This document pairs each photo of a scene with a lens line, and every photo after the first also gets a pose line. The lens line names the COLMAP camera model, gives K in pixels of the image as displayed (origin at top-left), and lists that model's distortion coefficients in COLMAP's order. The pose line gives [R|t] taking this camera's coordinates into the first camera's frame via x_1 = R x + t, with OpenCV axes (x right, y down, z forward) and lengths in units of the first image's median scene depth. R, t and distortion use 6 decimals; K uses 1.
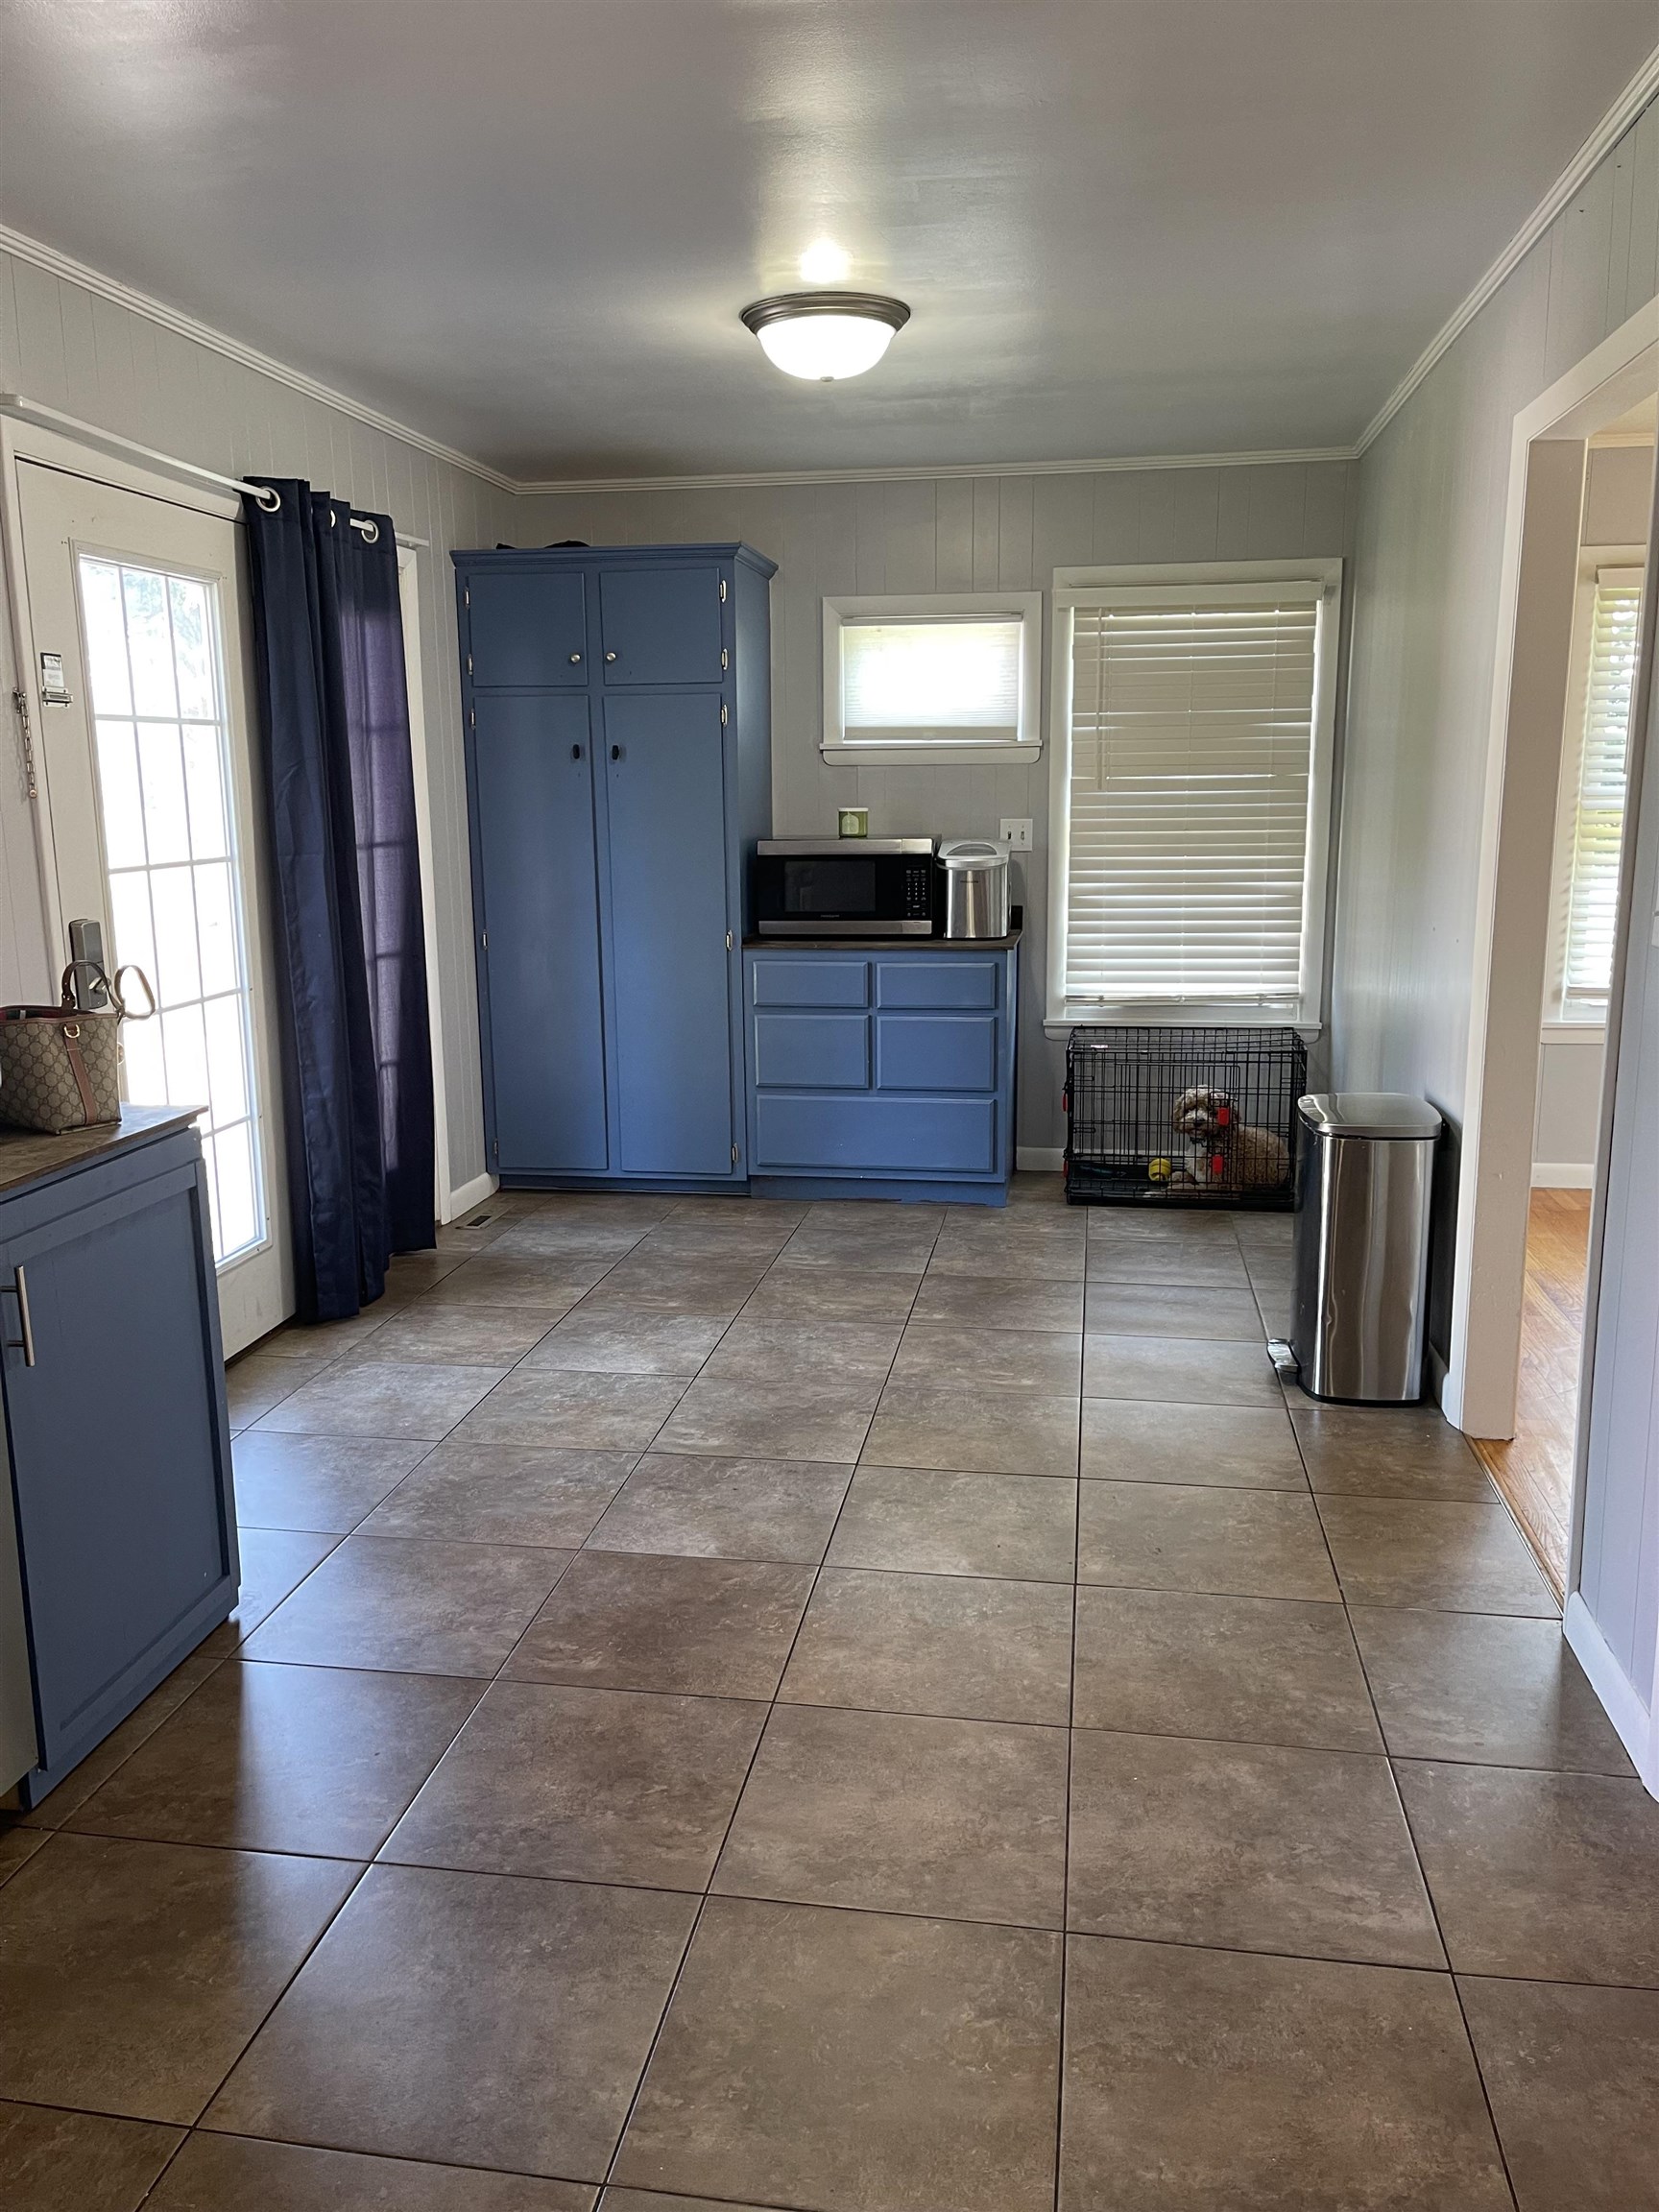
lens RADIAL K [[1686.3, 0, 827.9], [0, 1686.3, 1108.1], [0, 0, 1]] dist [0.046444, -0.078260]
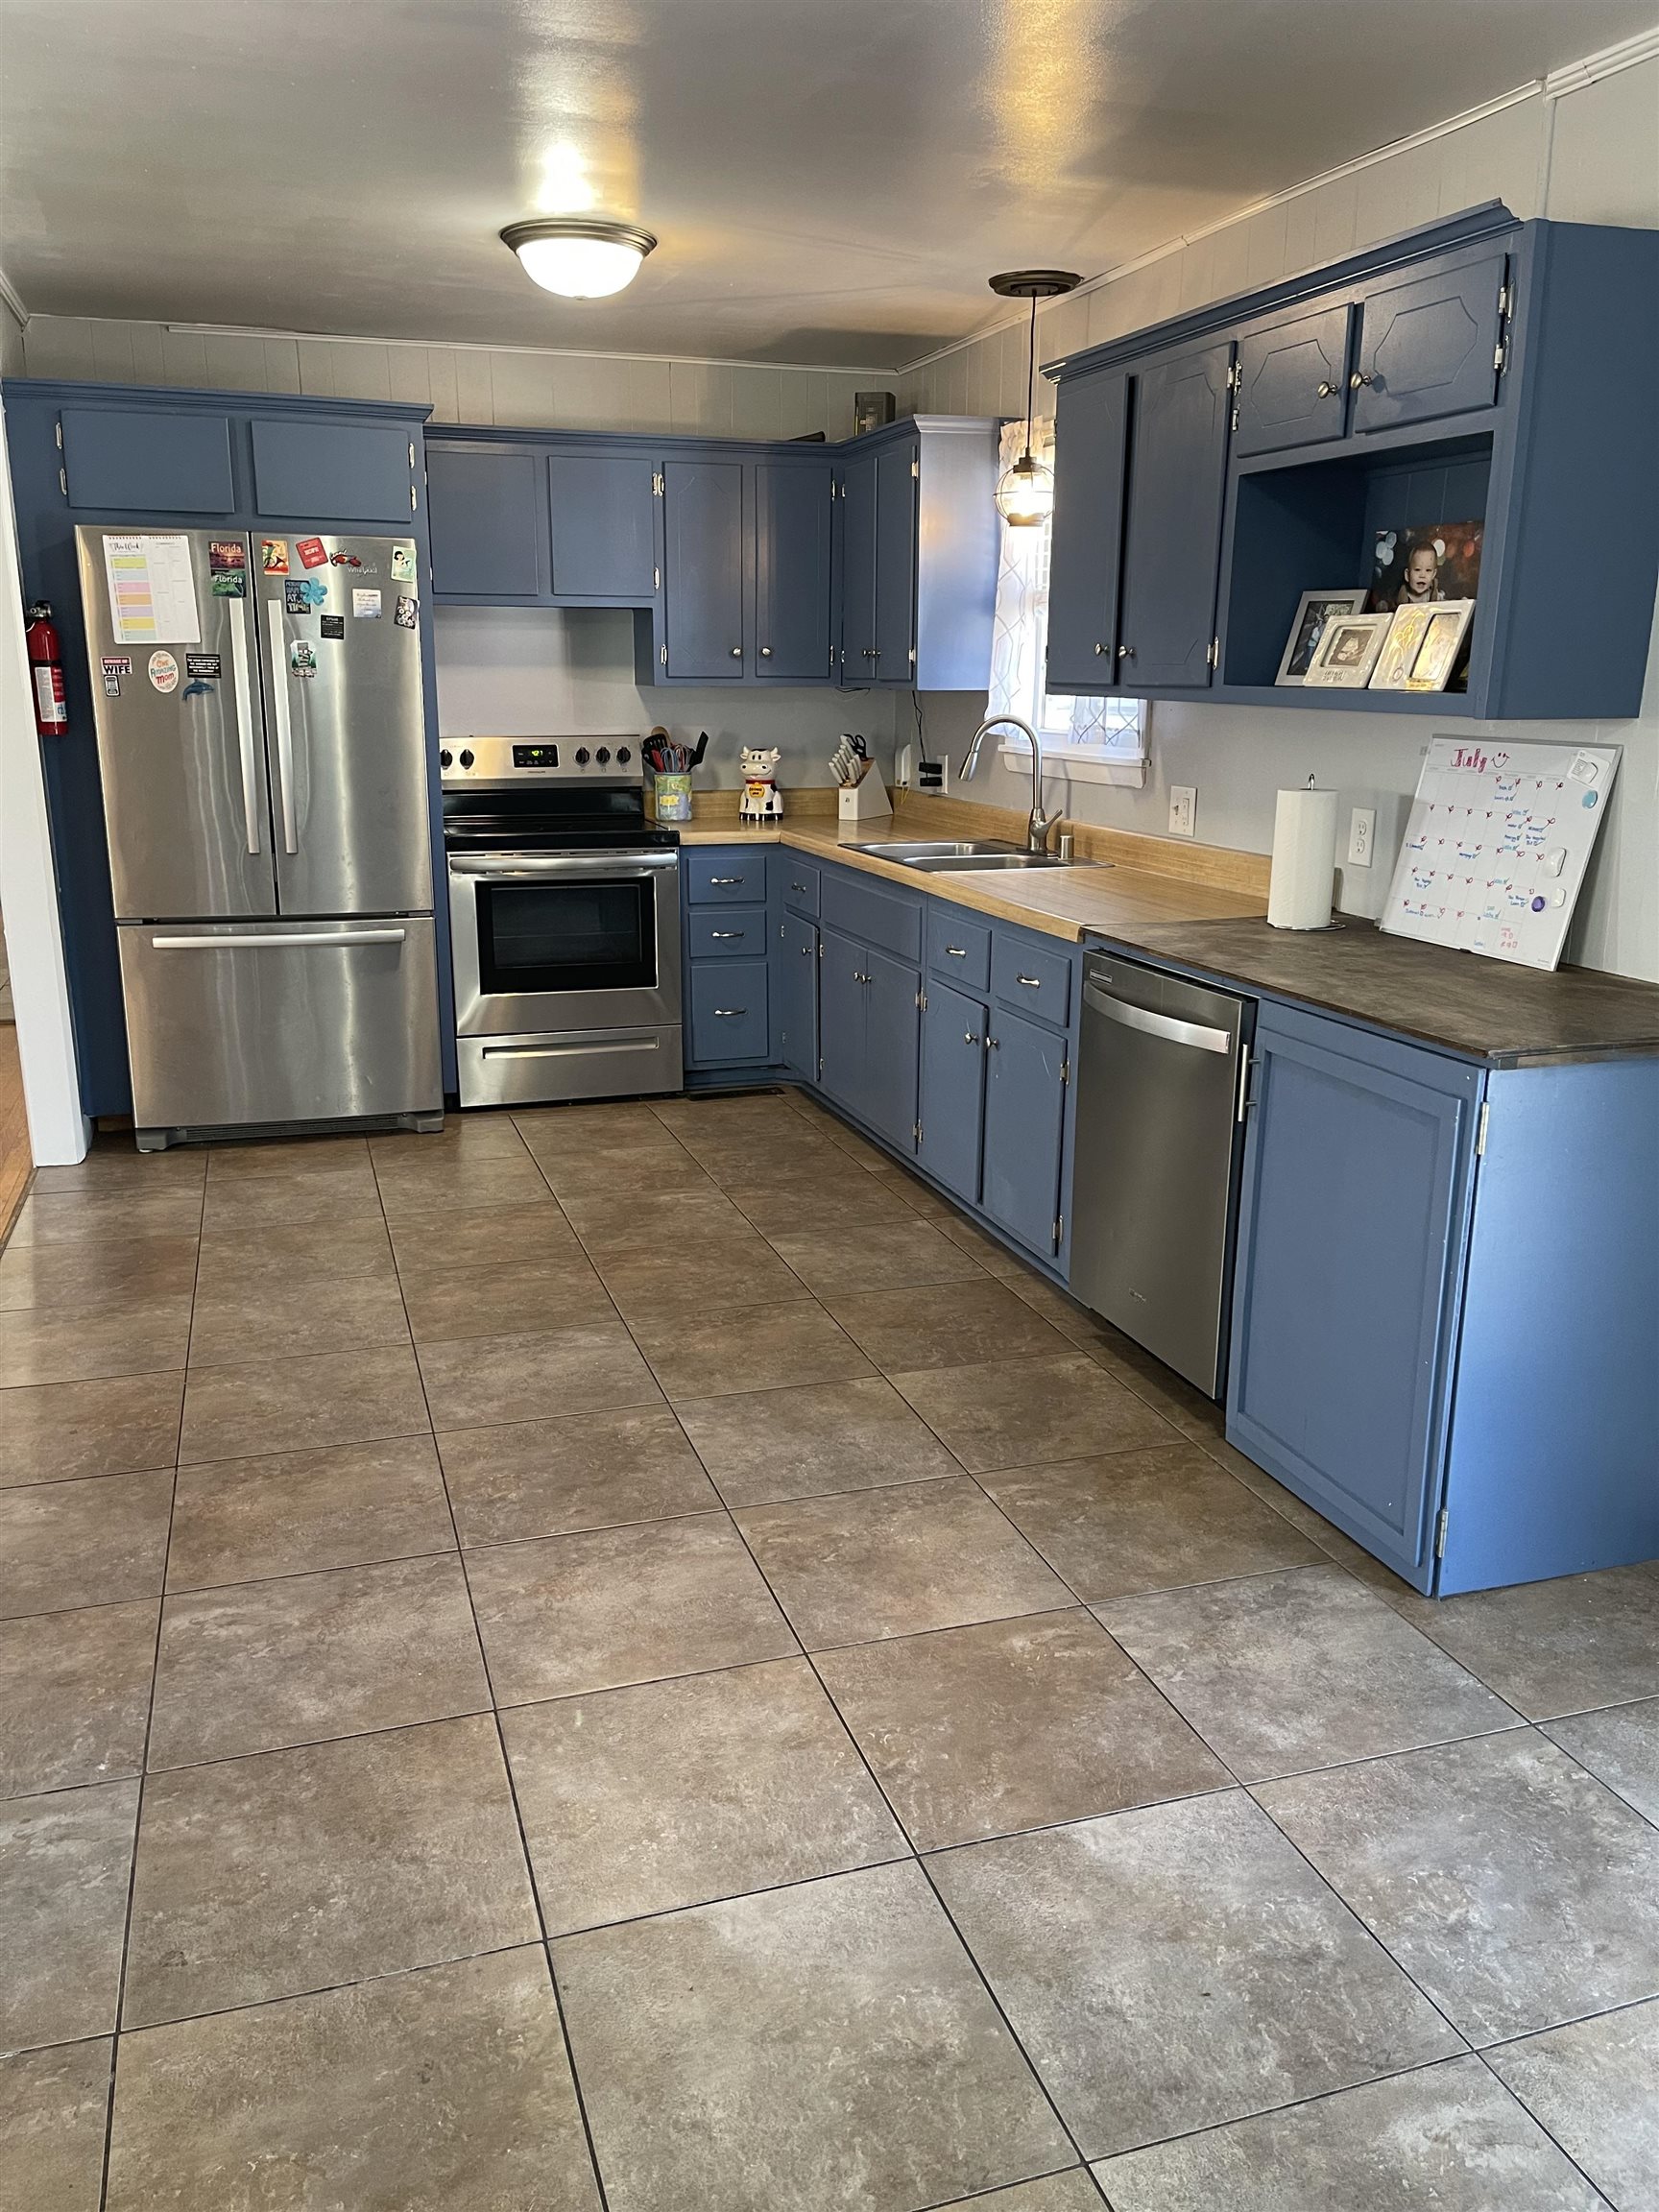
lens RADIAL K [[1686.3, 0, 826.7], [0, 1686.3, 1104.8], [0, 0, 1]] dist [0.046444, -0.078260]
pose [[-0.892033, 0.116601, -0.436670, 0.345255], [-0.083684, 0.906834, 0.413096, -0.333497], [0.444155, 0.405038, -0.799169, 1.673398]]
